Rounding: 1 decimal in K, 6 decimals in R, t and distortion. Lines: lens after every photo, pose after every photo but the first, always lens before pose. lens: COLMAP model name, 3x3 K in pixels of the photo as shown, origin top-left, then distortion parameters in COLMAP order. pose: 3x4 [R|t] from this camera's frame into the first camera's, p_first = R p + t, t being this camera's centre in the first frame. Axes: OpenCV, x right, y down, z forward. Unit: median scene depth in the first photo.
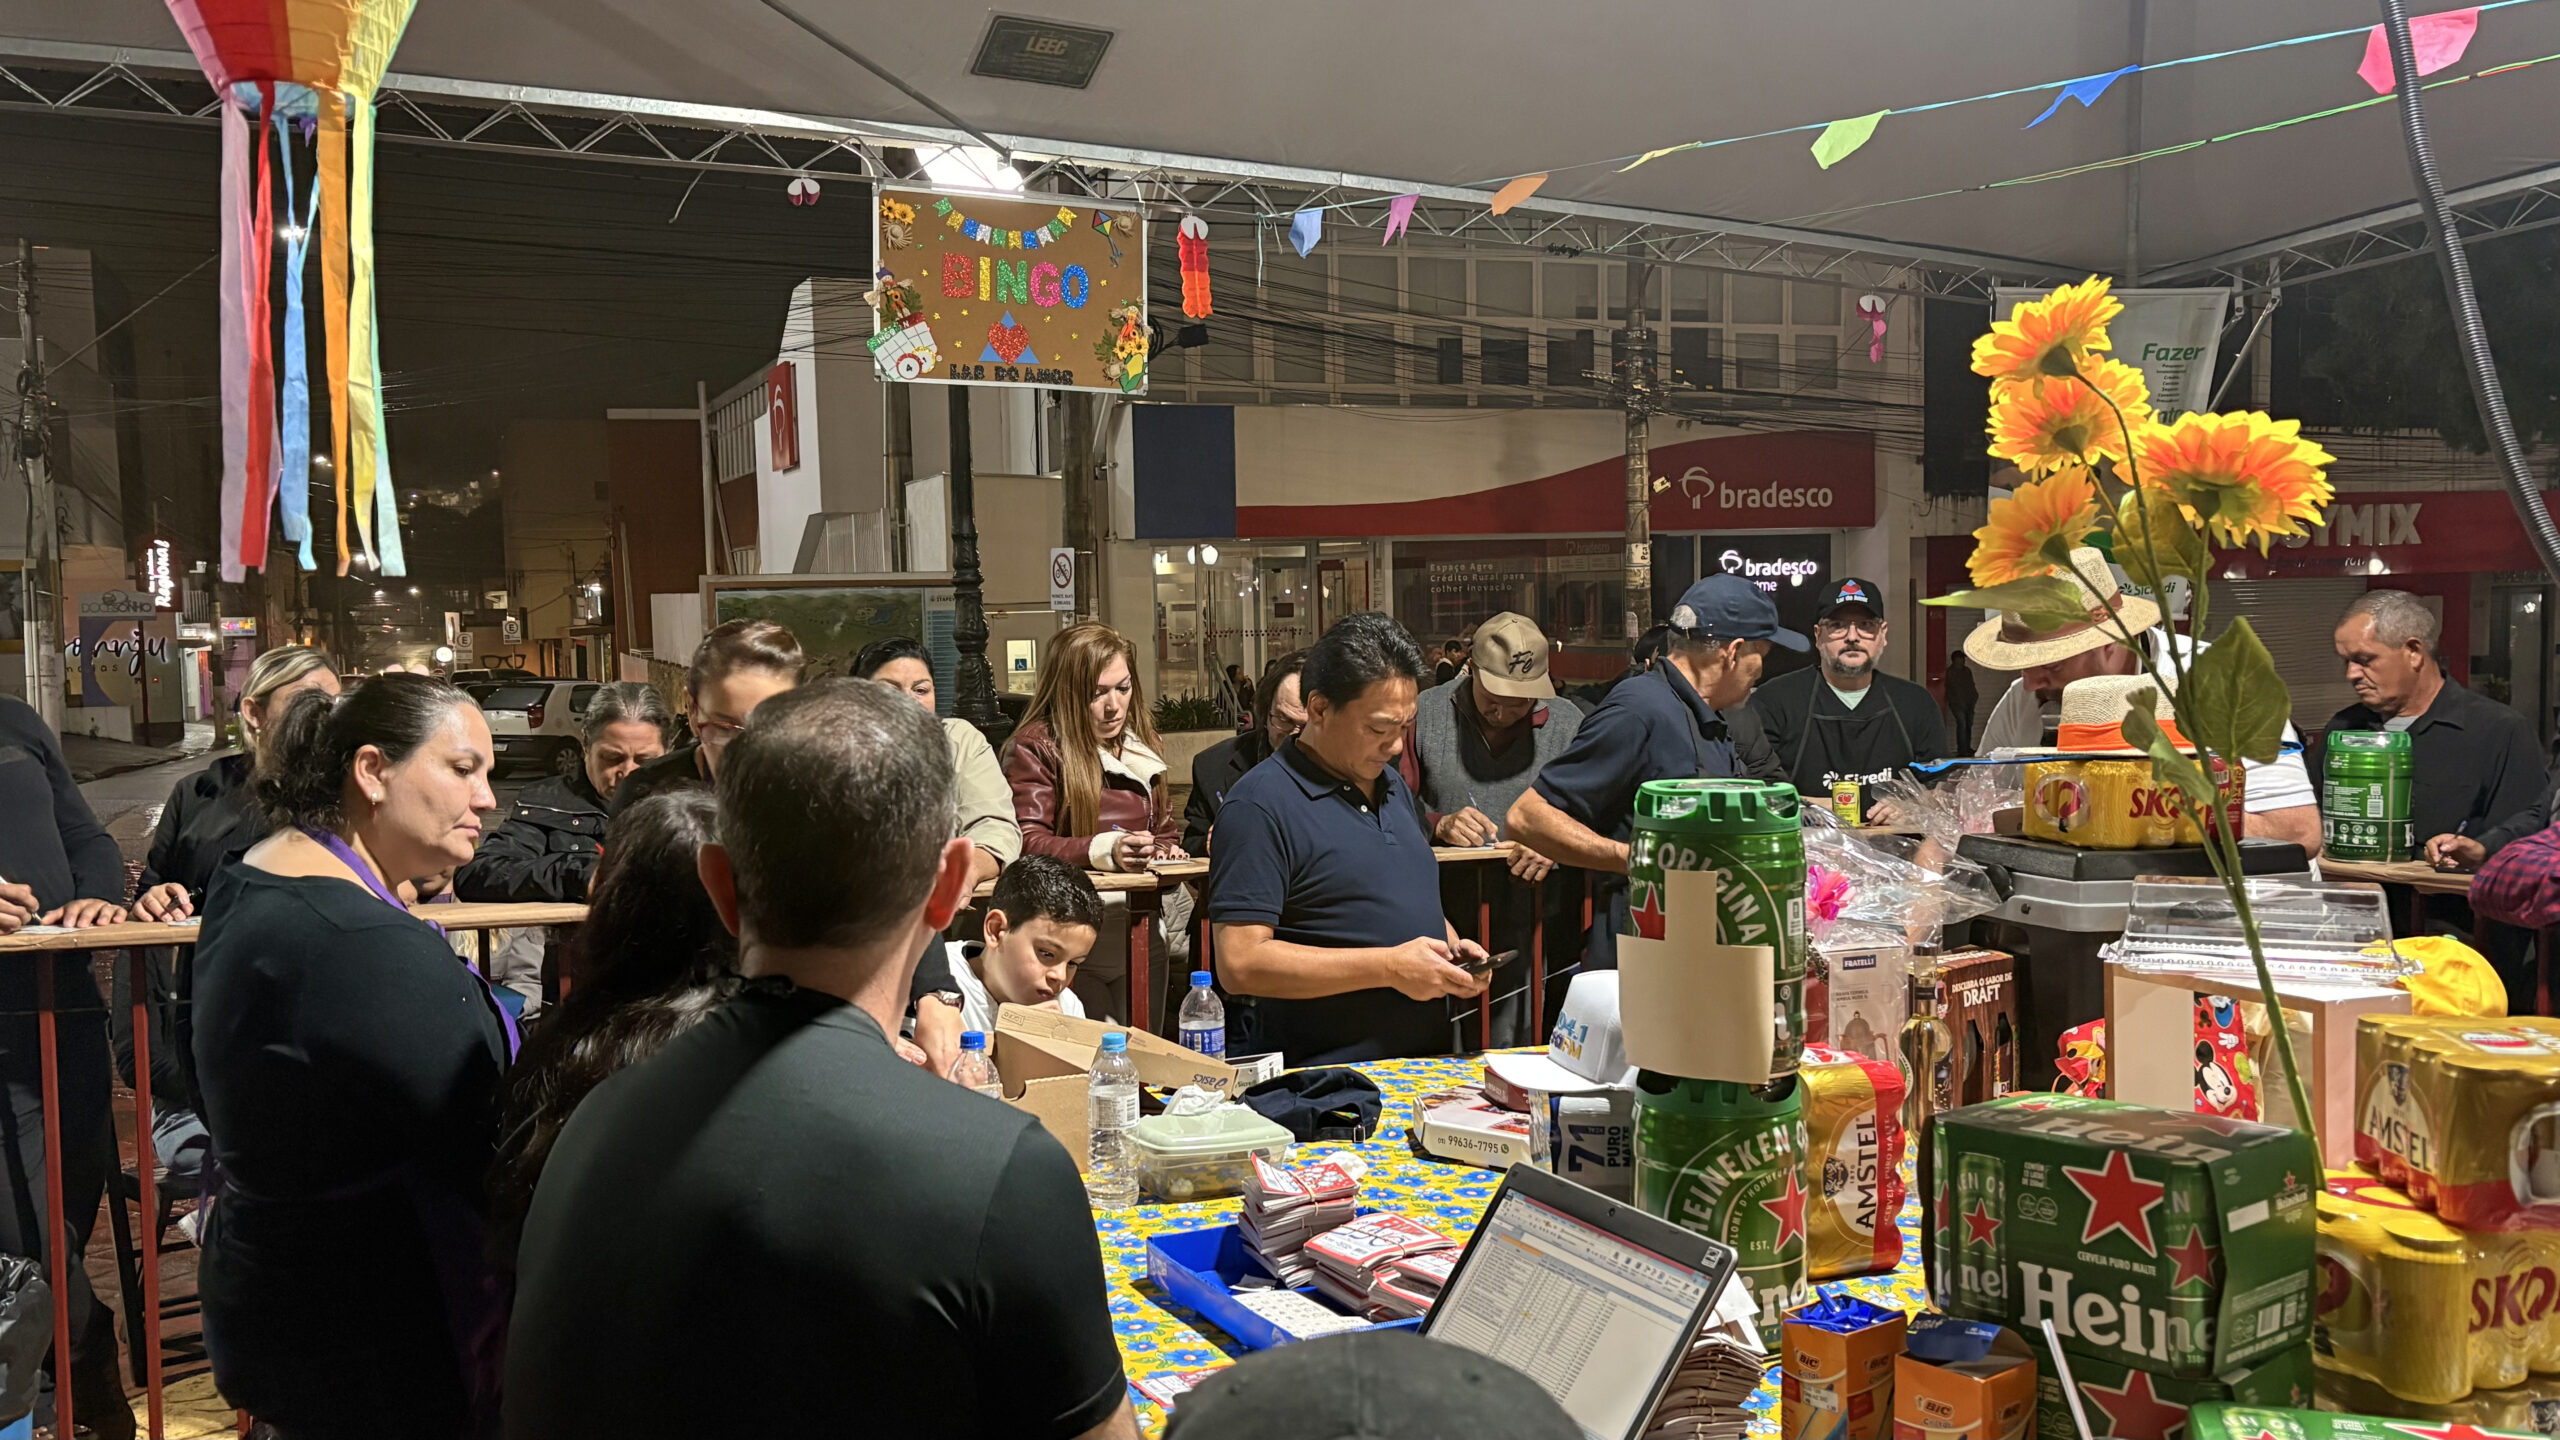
lens RADIAL K [[2110.2, 0, 1263.9], [0, 2110.2, 743.6], [0, 0, 1]] dist [0.034395, -0.026912]
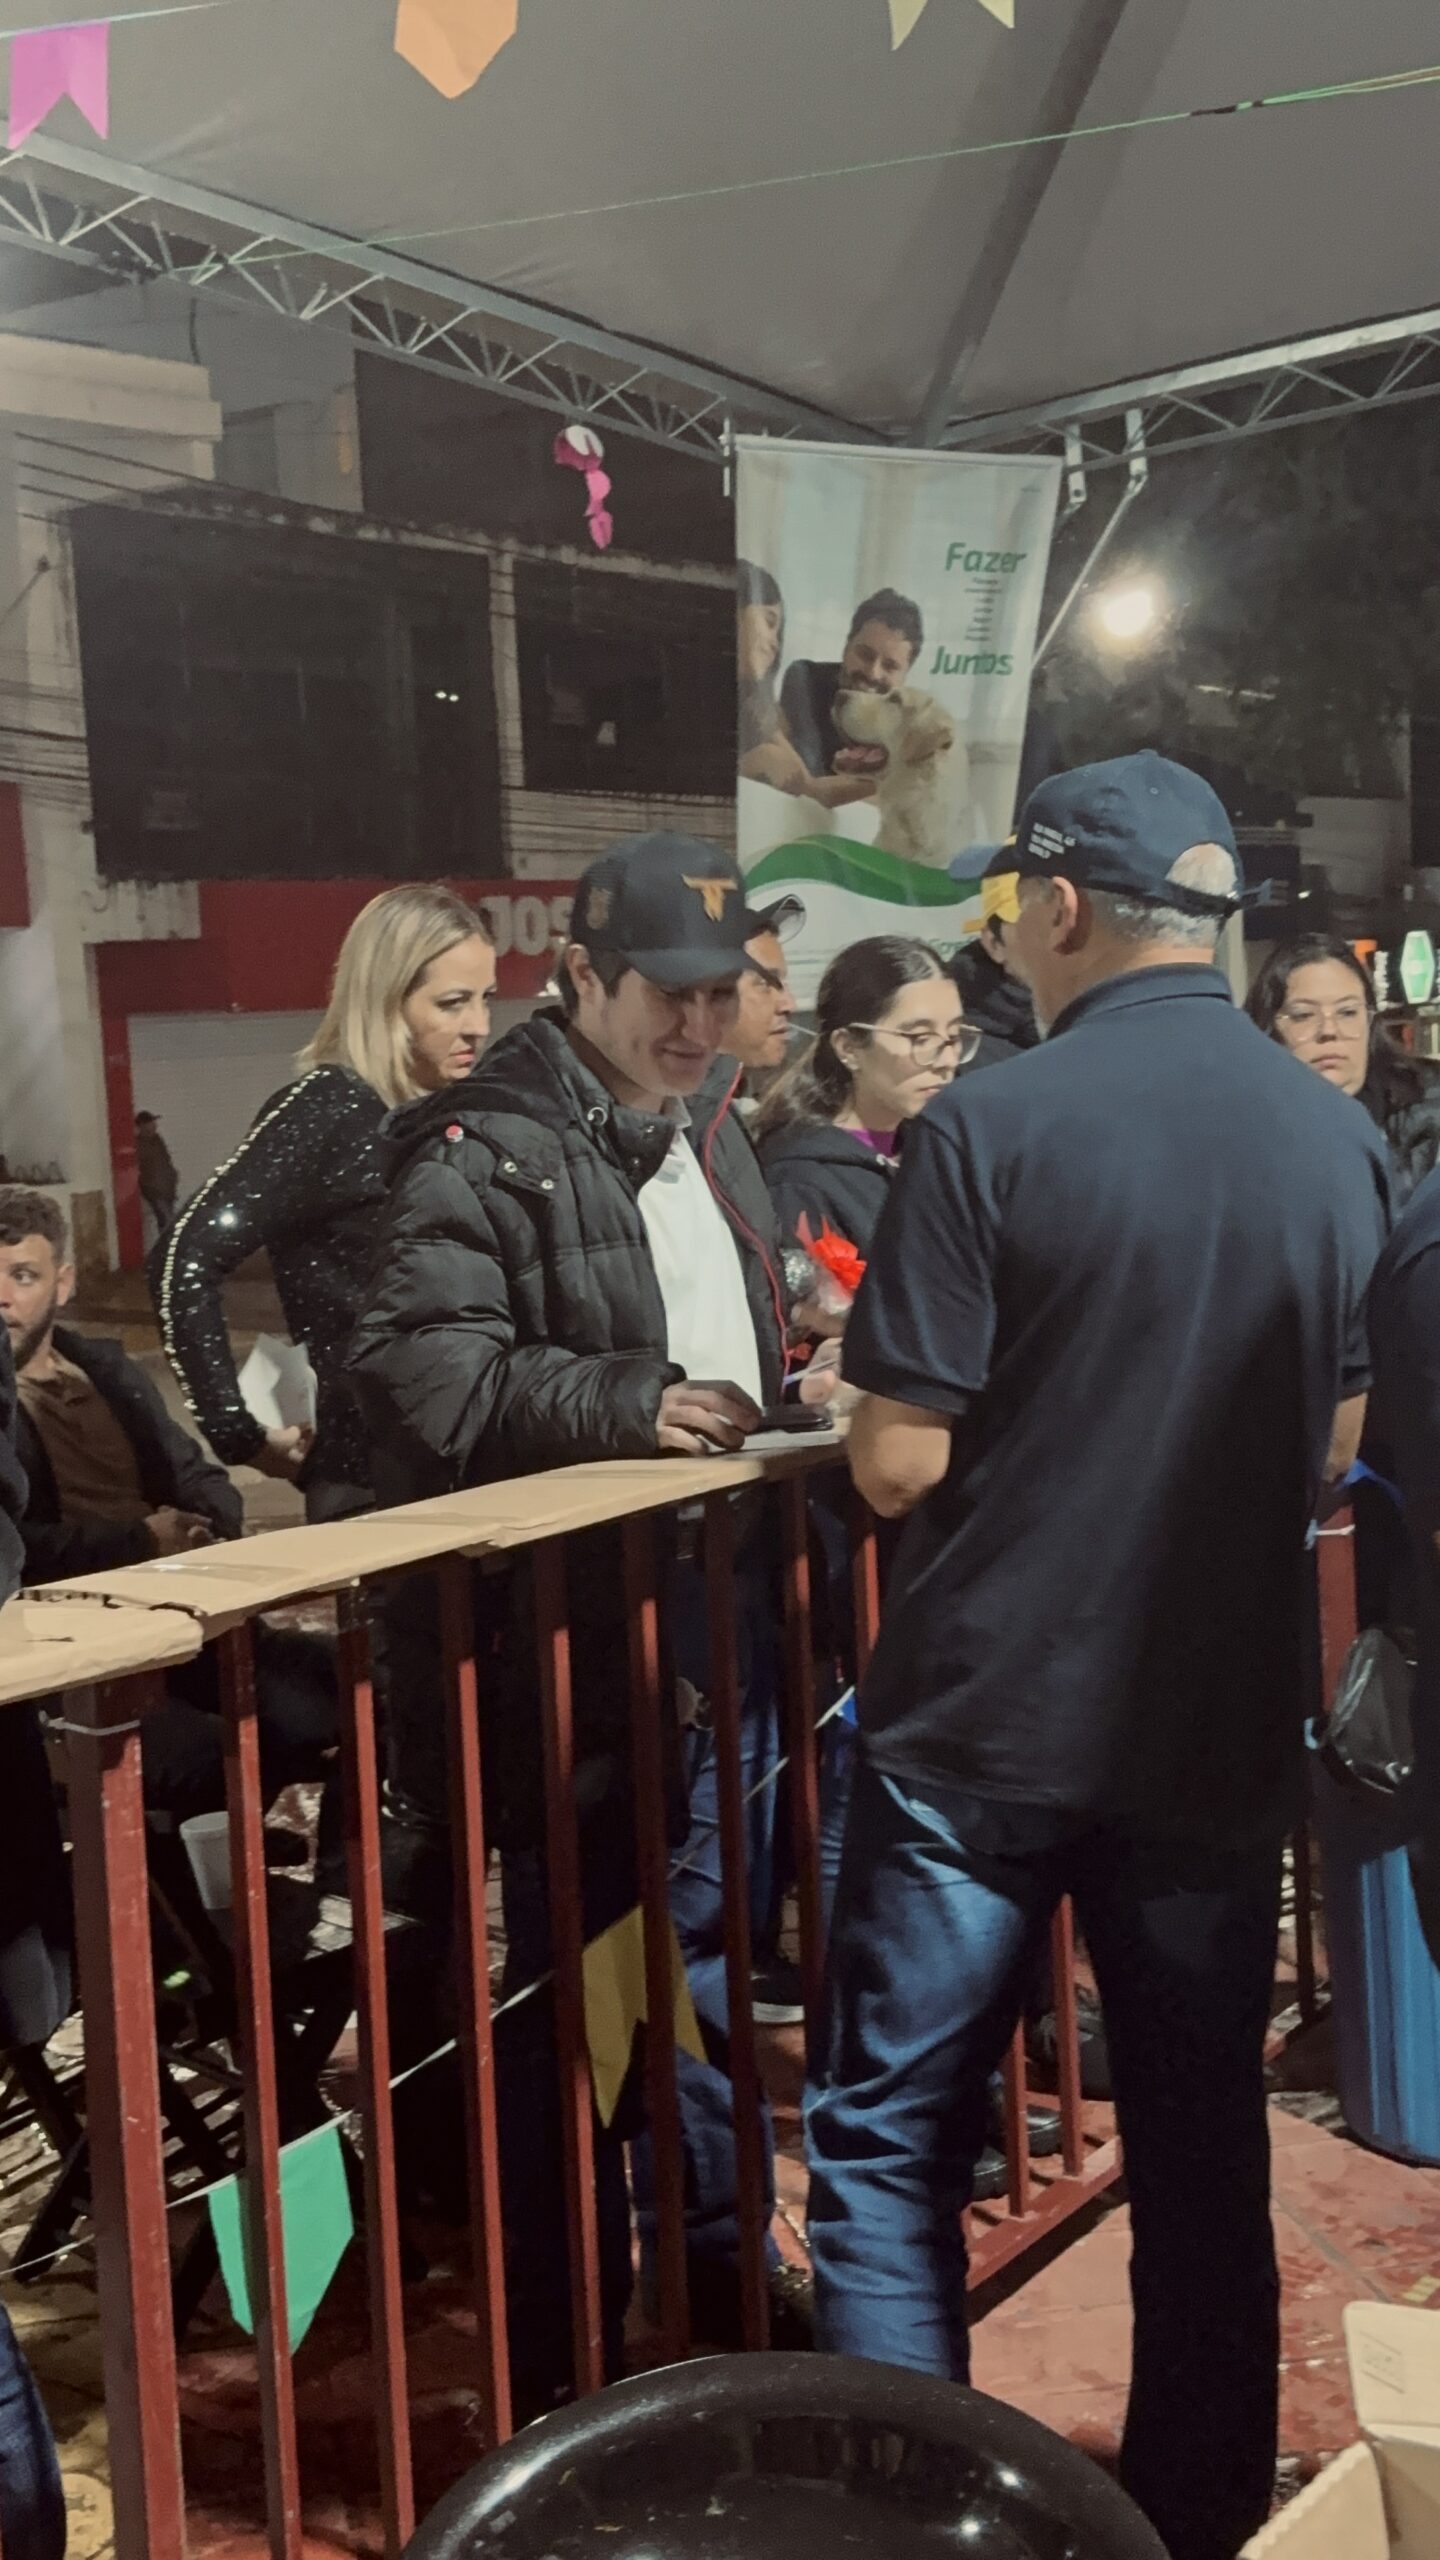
lens RADIAL K [[3038.7, 0, 615.3], [0, 3038.7, 1437.9], [0, 0, 1]] dist [0.006994, 0.000000]
pose [[0.862373, -0.095319, 0.497220, -0.184861], [0.068395, 0.995047, 0.072130, -0.000543], [-0.501633, -0.028195, 0.864621, 0.392556]]
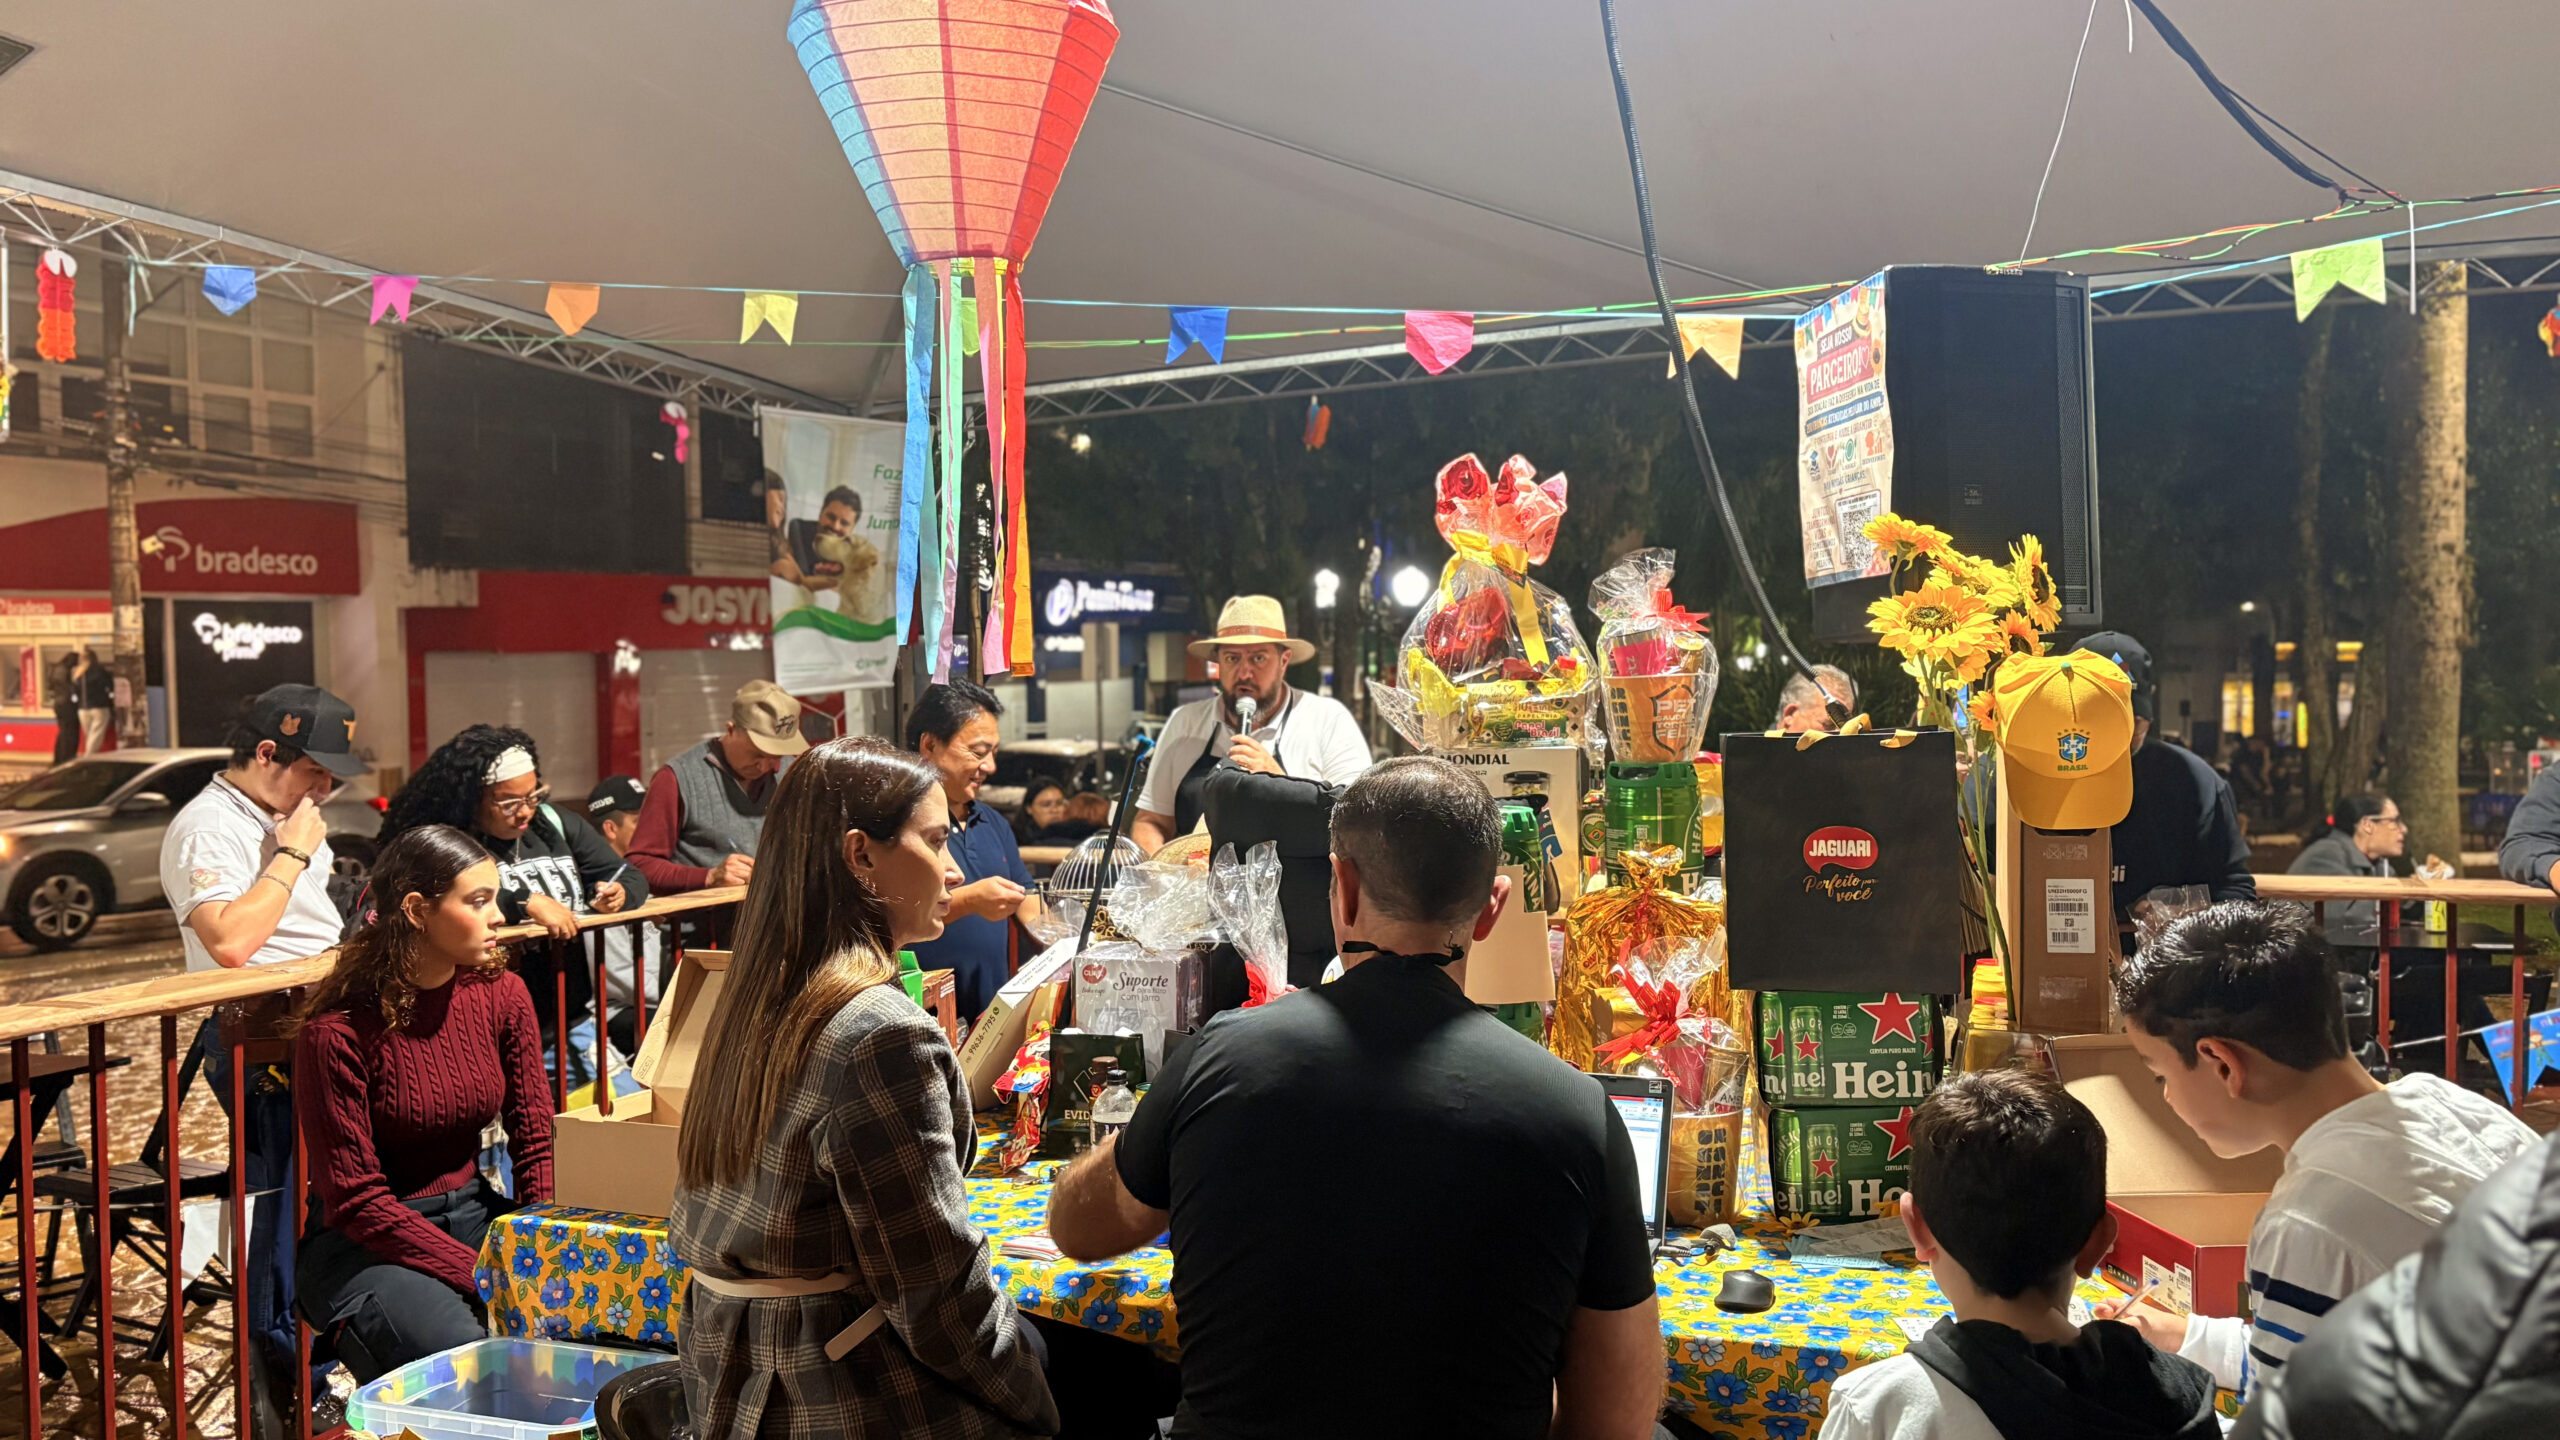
lens RADIAL K [[1977.6, 0, 1270.8], [0, 1977.6, 735.7], [0, 0, 1]] dist [0.045293, -0.046108]
pose [[0.716435, -0.020799, 0.697344, -0.315166], [0.043359, 0.998951, -0.014752, -0.006821], [-0.696305, 0.040805, 0.716585, 0.035423]]
